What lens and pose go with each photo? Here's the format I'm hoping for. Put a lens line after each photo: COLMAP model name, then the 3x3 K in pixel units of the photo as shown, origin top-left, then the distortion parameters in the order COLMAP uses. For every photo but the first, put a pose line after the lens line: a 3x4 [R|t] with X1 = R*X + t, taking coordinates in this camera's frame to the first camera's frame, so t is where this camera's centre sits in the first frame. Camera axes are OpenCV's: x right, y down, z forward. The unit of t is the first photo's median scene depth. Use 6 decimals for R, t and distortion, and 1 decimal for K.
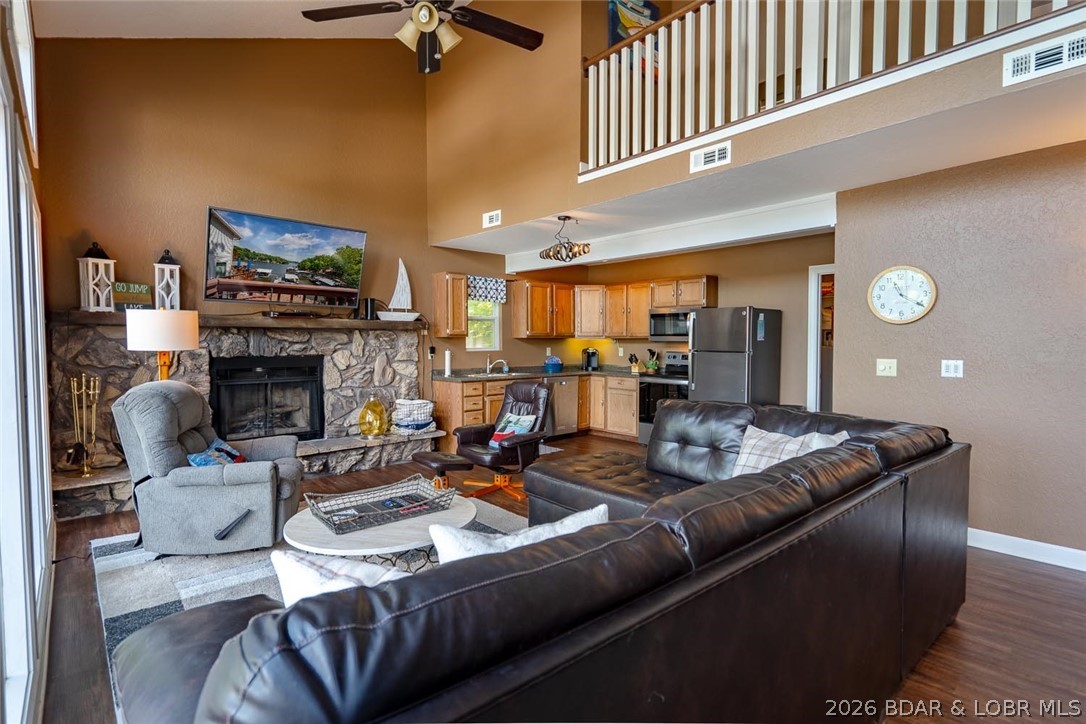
lens RADIAL K [[521.5, 0, 542.6], [0, 521.5, 358.9], [0, 0, 1]] dist [0.000283, 0.000737]
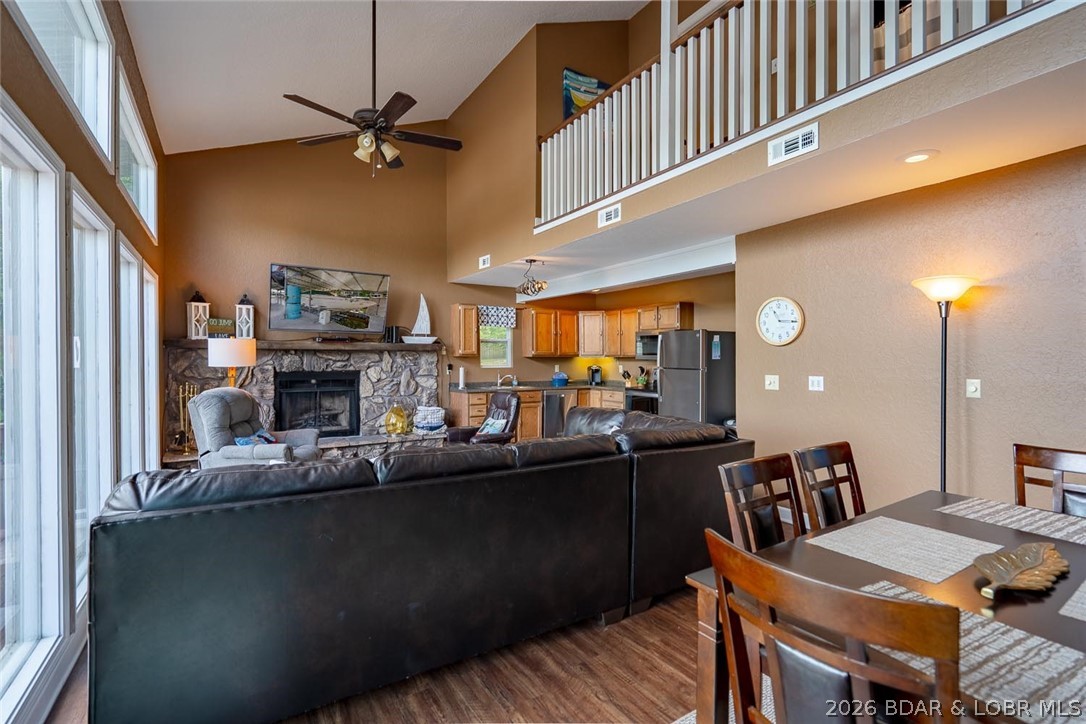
lens RADIAL K [[495.4, 0, 543.8], [0, 495.4, 360.6], [0, 0, 1]] dist [-0.002398, 0.001705]
pose [[0.985769, 0.000207, -0.168106, 0.225240], [-0.005344, 0.999533, -0.030103, 0.002448], [0.168021, 0.030573, 0.985309, -0.127492]]
